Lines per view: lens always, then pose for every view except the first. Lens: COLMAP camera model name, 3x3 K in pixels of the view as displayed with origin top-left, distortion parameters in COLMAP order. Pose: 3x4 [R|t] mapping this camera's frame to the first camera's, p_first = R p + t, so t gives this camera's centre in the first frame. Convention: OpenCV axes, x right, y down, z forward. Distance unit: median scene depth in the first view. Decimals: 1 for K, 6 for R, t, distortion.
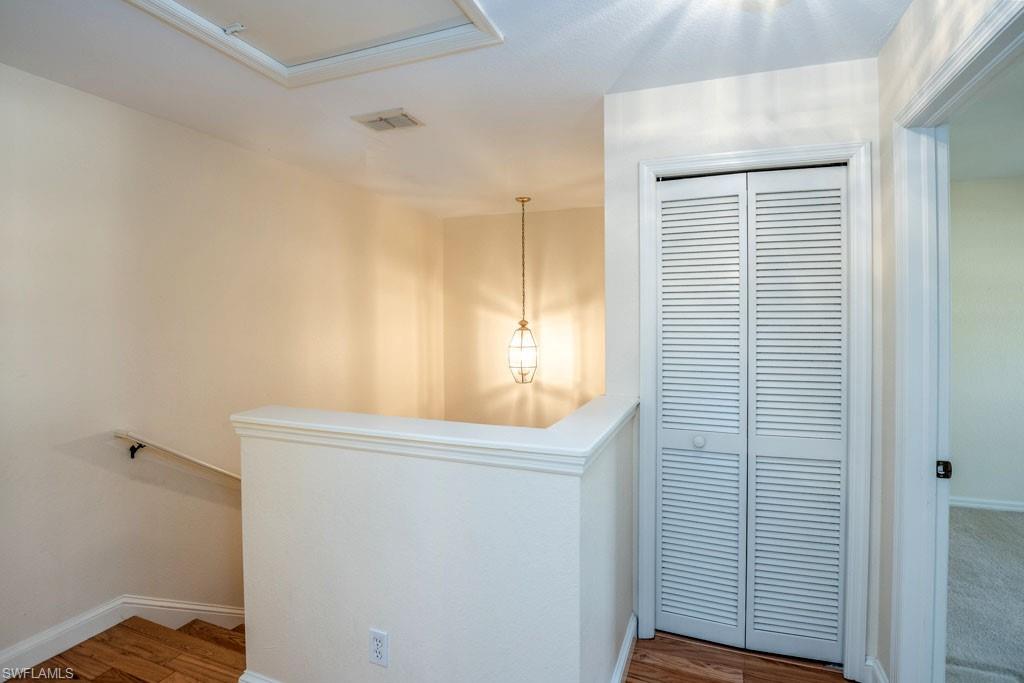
lens RADIAL K [[475.9, 0, 483.3], [0, 475.9, 316.9], [0, 0, 1]] dist [-0.024854, -0.000041]
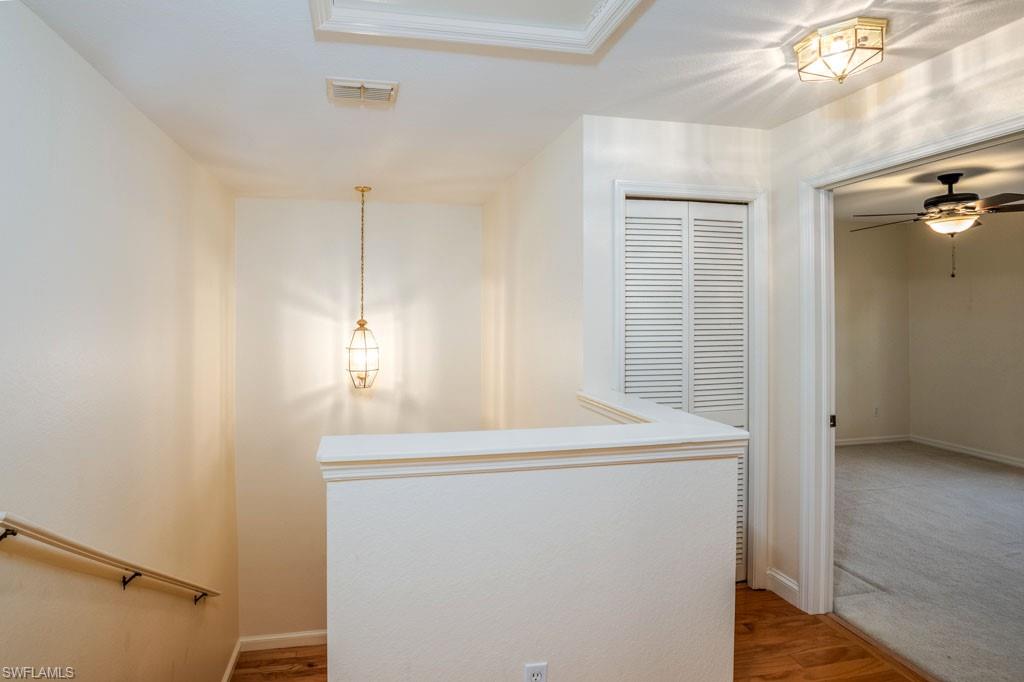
lens RADIAL K [[495.1, 0, 481.1], [0, 495.1, 307.3], [0, 0, 1]] dist [-0.023803, 0.000496]
pose [[0.865423, 0.004358, 0.501023, -0.569894], [0.002020, 0.999924, -0.012186, -0.013080], [-0.501038, 0.011559, 0.865348, 0.156640]]
